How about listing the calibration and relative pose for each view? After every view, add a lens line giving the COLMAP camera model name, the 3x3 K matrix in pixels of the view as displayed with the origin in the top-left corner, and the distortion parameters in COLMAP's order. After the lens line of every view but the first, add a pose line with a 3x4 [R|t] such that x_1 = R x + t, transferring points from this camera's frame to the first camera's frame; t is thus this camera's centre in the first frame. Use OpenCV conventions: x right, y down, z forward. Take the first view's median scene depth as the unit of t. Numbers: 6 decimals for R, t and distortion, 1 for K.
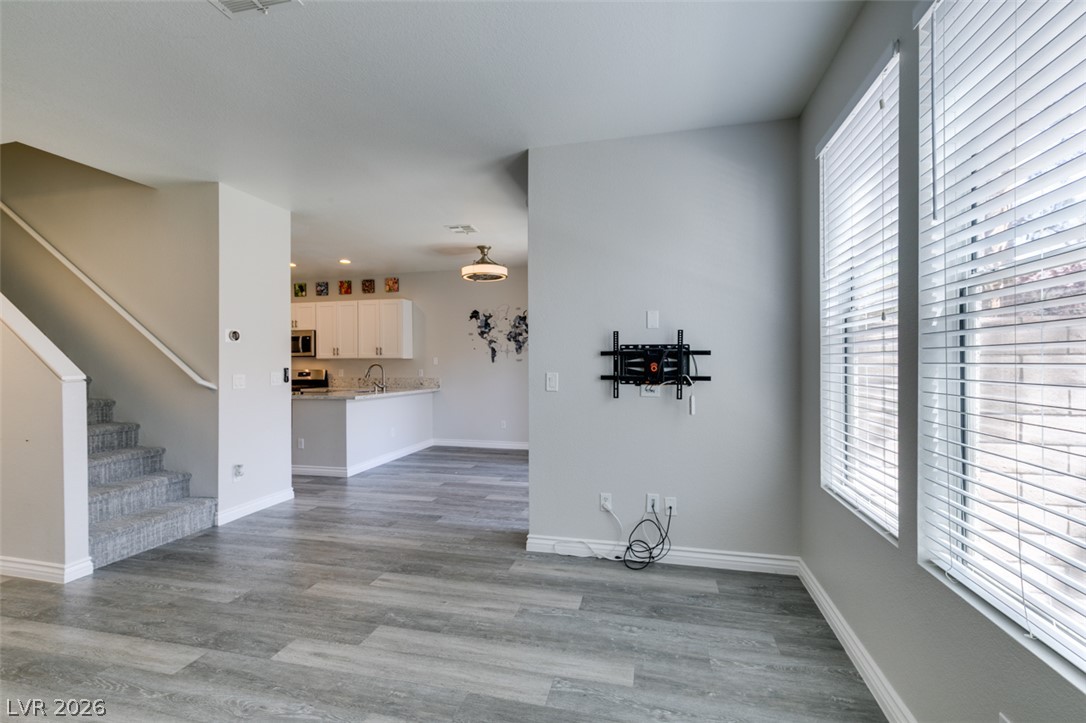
lens RADIAL K [[485.8, 0, 541.8], [0, 485.8, 362.8], [0, 0, 1]] dist [0.002656, -0.000894]
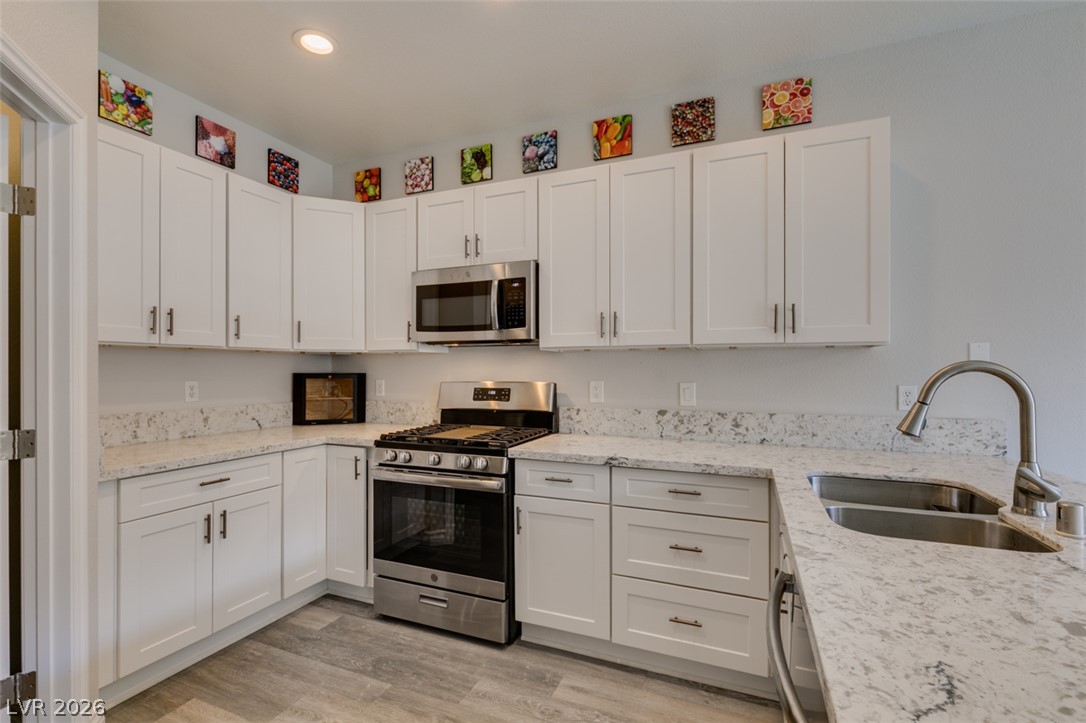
lens RADIAL K [[492.3, 0, 543.9], [0, 492.3, 368.7], [0, 0, 1]] dist [0.000466, -0.001256]
pose [[0.986878, 0.005621, -0.161369, -0.700016], [-0.004962, 0.999978, 0.004488, 0.006263], [0.161391, -0.003629, 0.986884, 1.159435]]
